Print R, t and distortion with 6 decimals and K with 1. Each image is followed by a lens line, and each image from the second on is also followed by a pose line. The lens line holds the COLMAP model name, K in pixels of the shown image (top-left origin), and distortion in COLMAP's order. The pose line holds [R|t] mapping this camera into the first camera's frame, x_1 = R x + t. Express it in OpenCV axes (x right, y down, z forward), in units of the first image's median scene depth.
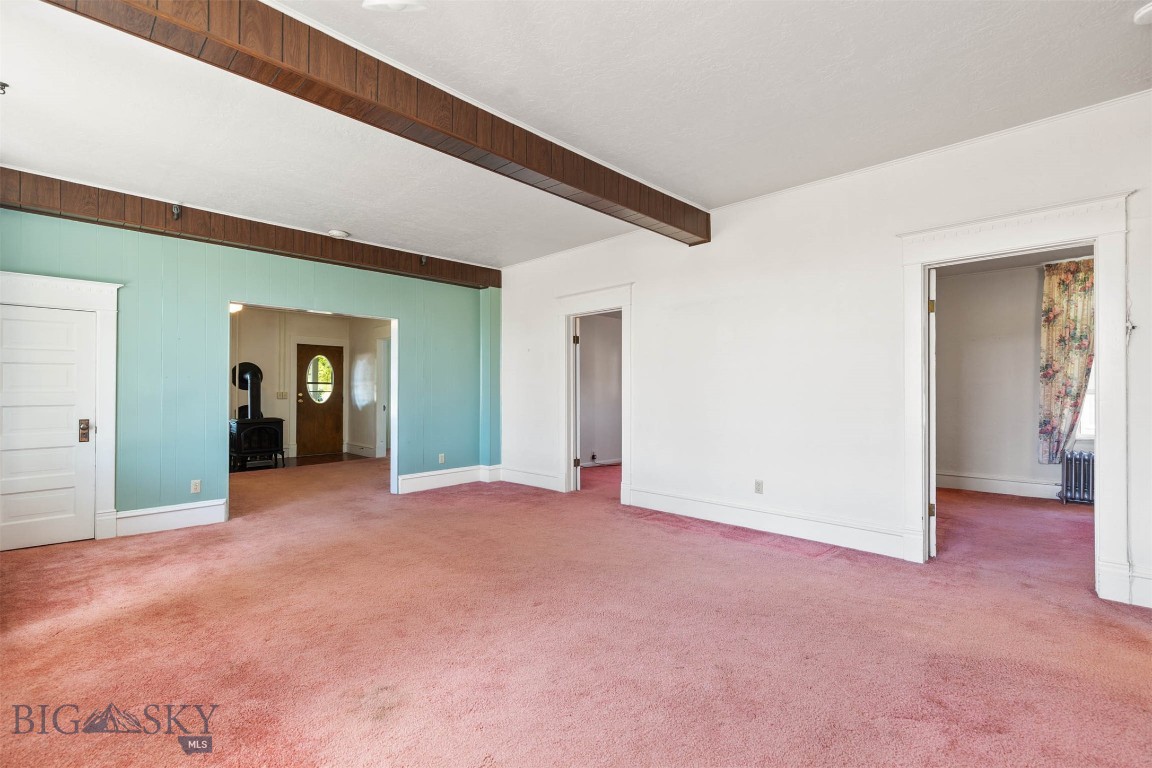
lens RADIAL K [[522.8, 0, 575.6], [0, 522.8, 384.8], [0, 0, 1]] dist [0.010696, -0.002656]
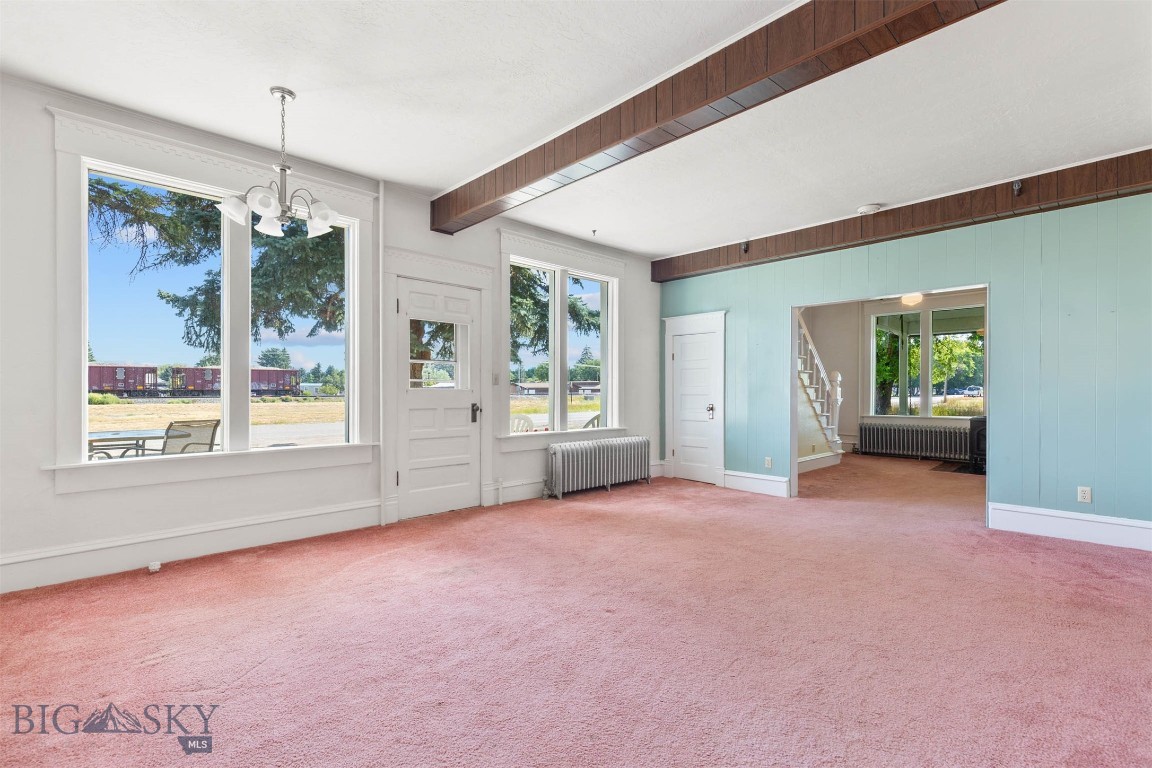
lens RADIAL K [[522.8, 0, 572.2], [0, 522.8, 388.5], [0, 0, 1]] dist [0.010696, -0.002656]
pose [[-0.047317, 0.000154, -0.998880, 0.280974], [0.014448, 0.999895, -0.000530, 0.007086], [0.998775, -0.014457, -0.047314, 0.320291]]
